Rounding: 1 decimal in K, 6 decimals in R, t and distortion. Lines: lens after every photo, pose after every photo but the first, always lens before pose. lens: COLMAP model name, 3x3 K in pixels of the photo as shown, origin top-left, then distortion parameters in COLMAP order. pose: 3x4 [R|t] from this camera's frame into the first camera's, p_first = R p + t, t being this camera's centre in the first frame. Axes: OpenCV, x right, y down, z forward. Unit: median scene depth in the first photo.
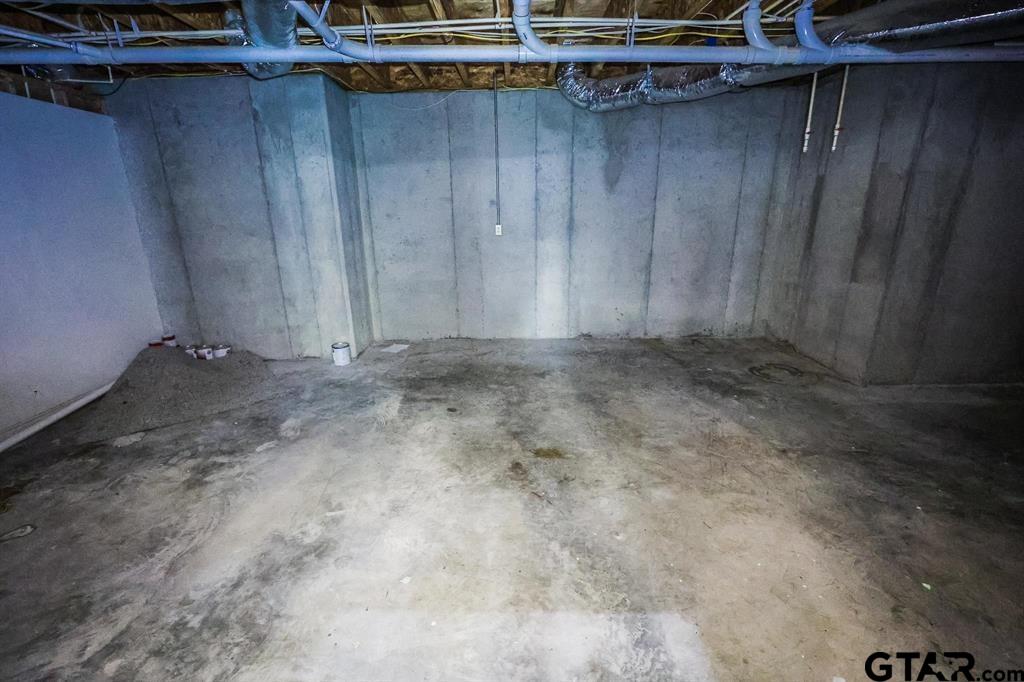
lens RADIAL K [[456.8, 0, 513.4], [0, 456.8, 341.8], [0, 0, 1]] dist [-0.000261, -0.000024]
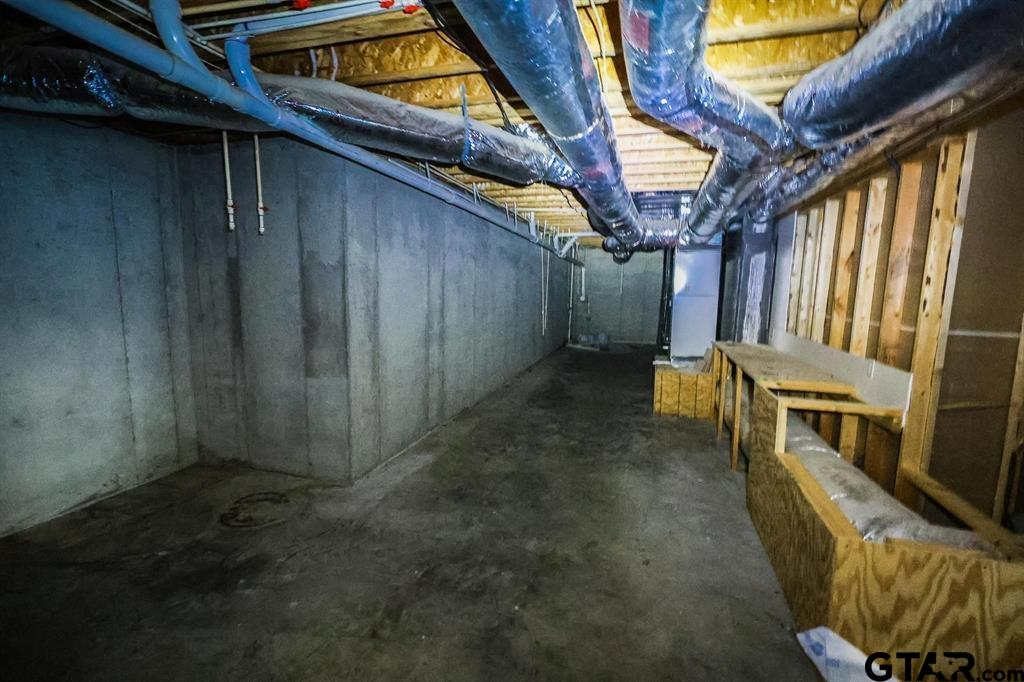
lens RADIAL K [[456.8, 0, 514.5], [0, 456.8, 343.5], [0, 0, 1]] dist [-0.000261, -0.000024]
pose [[0.288300, -0.109520, 0.951256, 0.013728], [0.250754, 0.967404, 0.035382, -0.121692], [-0.924124, 0.228331, 0.306365, 0.327468]]
